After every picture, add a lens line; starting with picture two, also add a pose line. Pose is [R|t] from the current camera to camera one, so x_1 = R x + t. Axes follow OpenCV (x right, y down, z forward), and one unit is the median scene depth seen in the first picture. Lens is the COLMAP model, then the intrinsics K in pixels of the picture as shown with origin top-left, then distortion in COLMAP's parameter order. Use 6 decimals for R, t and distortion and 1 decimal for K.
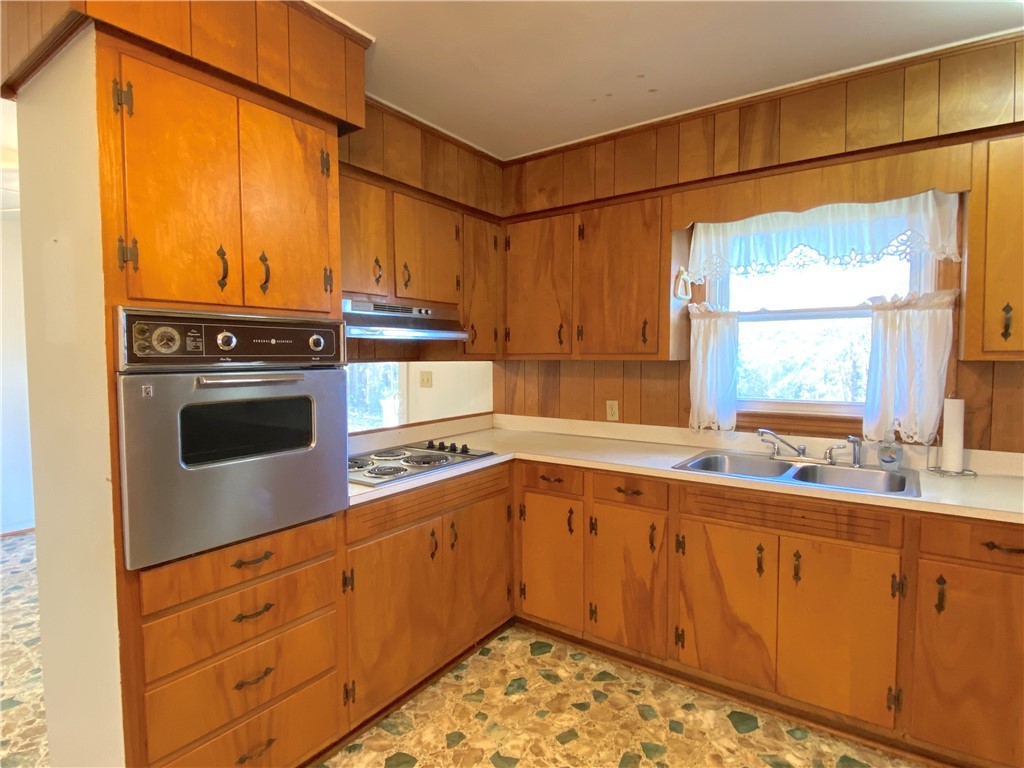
lens RADIAL K [[551.3, 0, 504.5], [0, 551.3, 384.5], [0, 0, 1]] dist [0.036944, -0.034075]
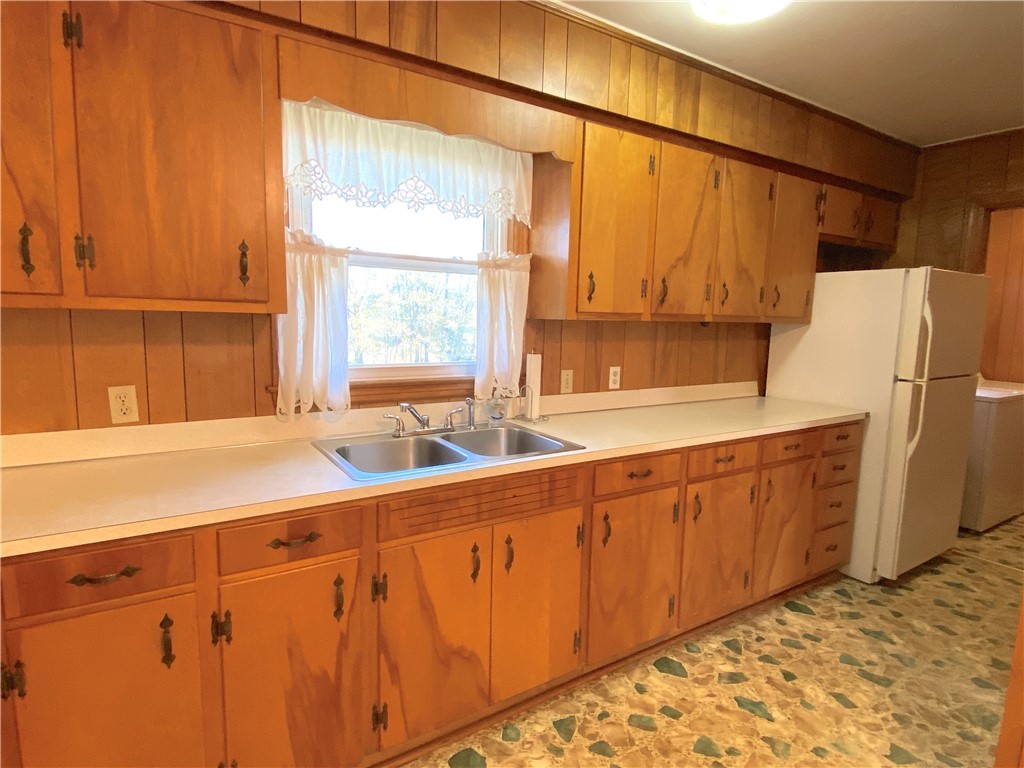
lens RADIAL K [[539.5, 0, 500.8], [0, 539.5, 383.6], [0, 0, 1]] dist [0.037064, -0.032021]
pose [[0.381441, -0.100075, 0.918960, -0.205429], [0.027400, 0.994910, 0.096972, -0.019782], [-0.923987, -0.011809, 0.382241, 0.598567]]
